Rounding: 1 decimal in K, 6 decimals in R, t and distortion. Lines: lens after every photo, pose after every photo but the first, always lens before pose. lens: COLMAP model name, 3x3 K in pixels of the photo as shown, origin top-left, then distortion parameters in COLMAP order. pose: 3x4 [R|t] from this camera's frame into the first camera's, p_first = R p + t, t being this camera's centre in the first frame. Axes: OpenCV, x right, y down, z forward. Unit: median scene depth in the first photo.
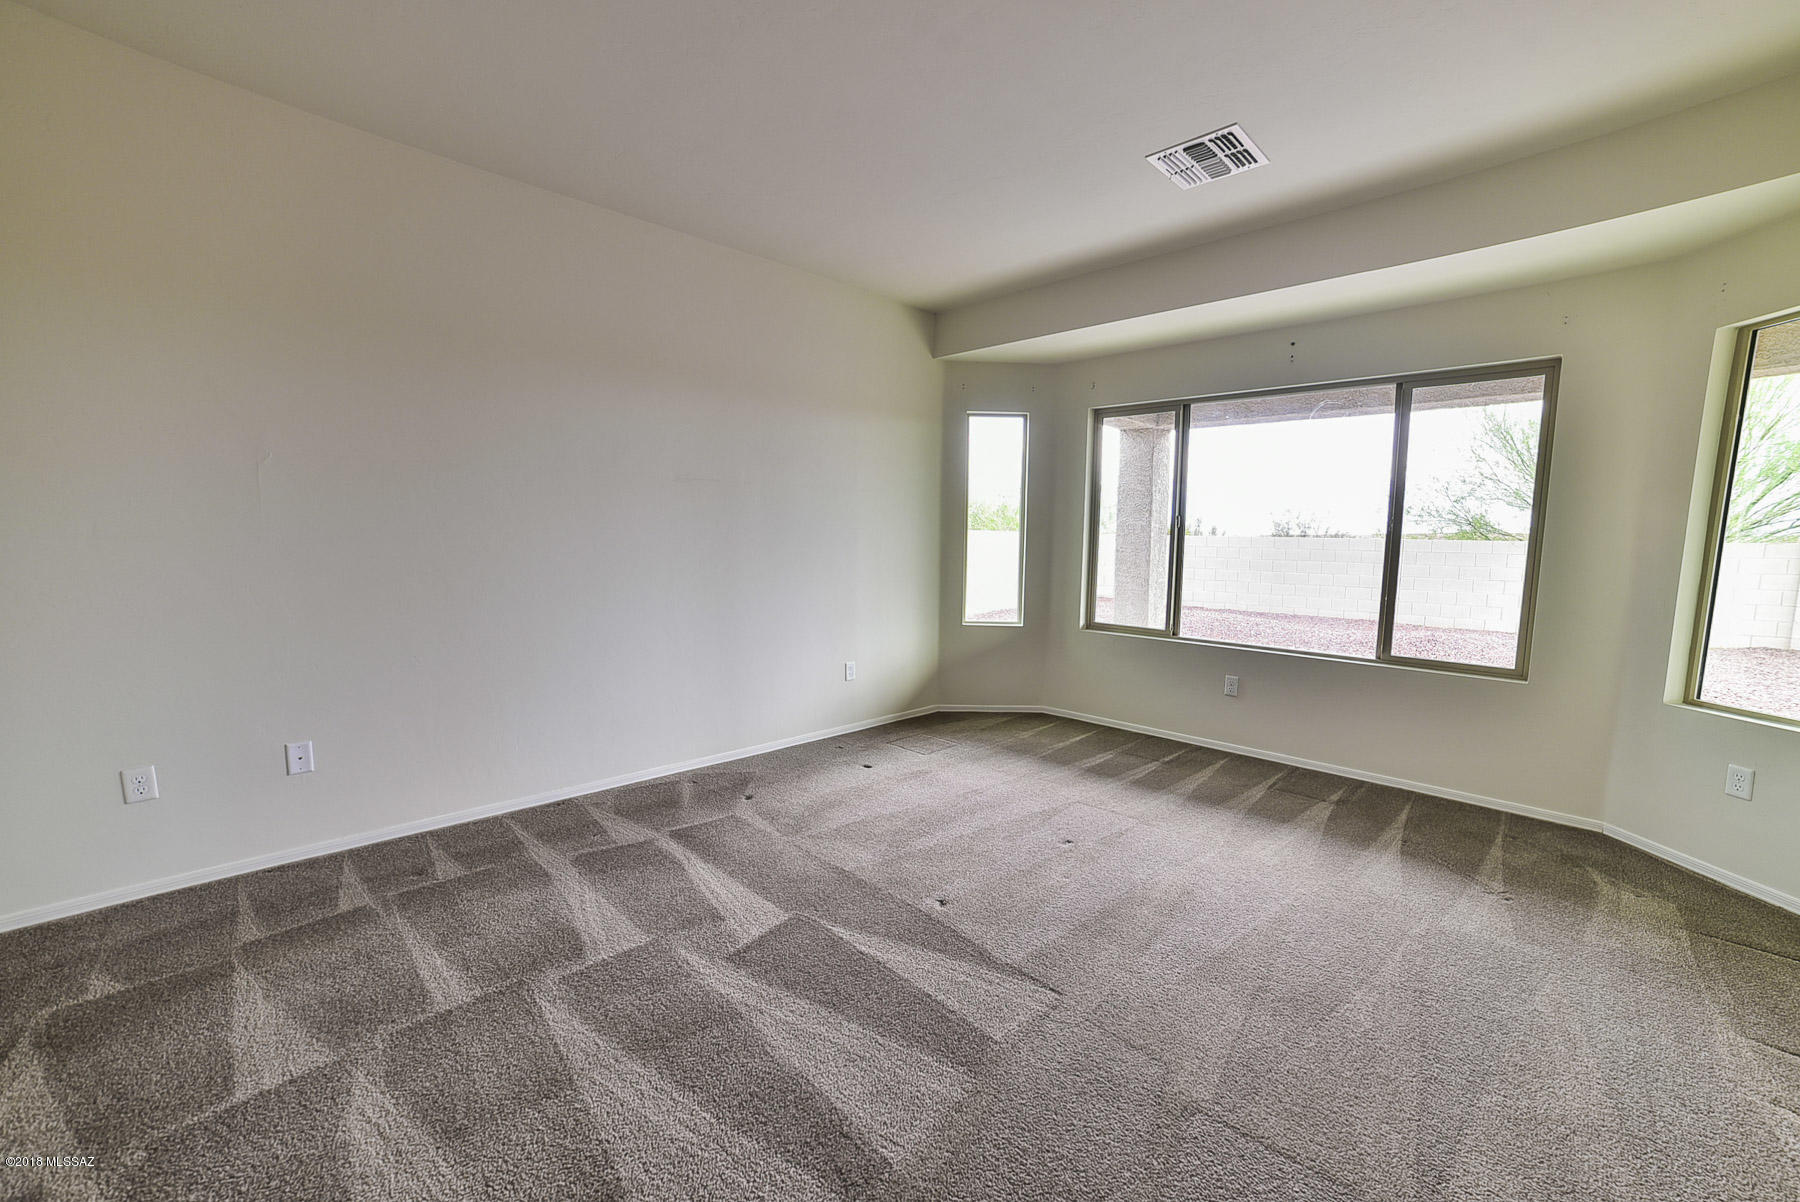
lens RADIAL K [[712.3, 0, 898.7], [0, 712.3, 608.9], [0, 0, 1]] dist [-0.089416, 0.034853]
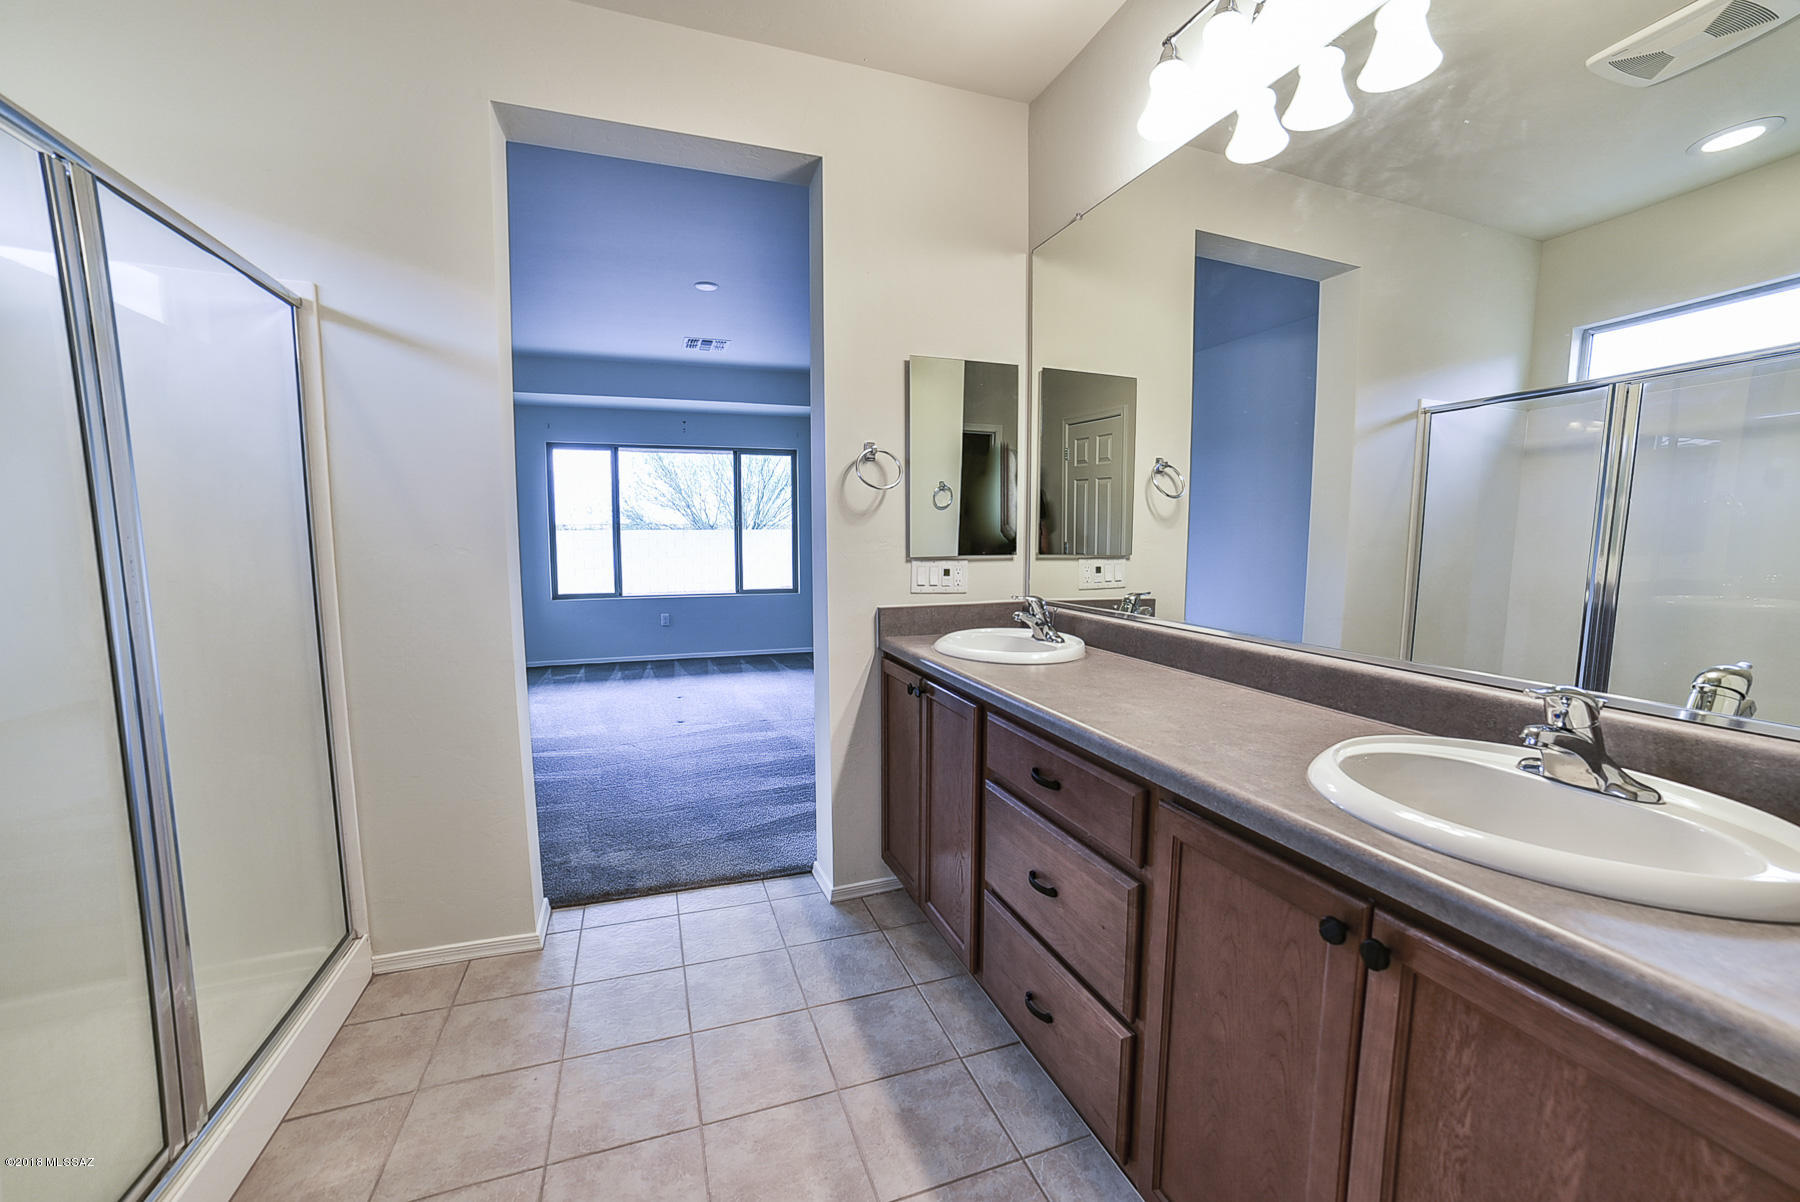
lens RADIAL K [[712.3, 0, 898.7], [0, 712.3, 608.9], [0, 0, 1]] dist [-0.089416, 0.034853]
pose [[0.447903, -0.111335, 0.887123, -0.718054], [0.099285, 0.992274, 0.074403, 0.012266], [-0.888552, 0.054753, 0.455496, -0.257749]]
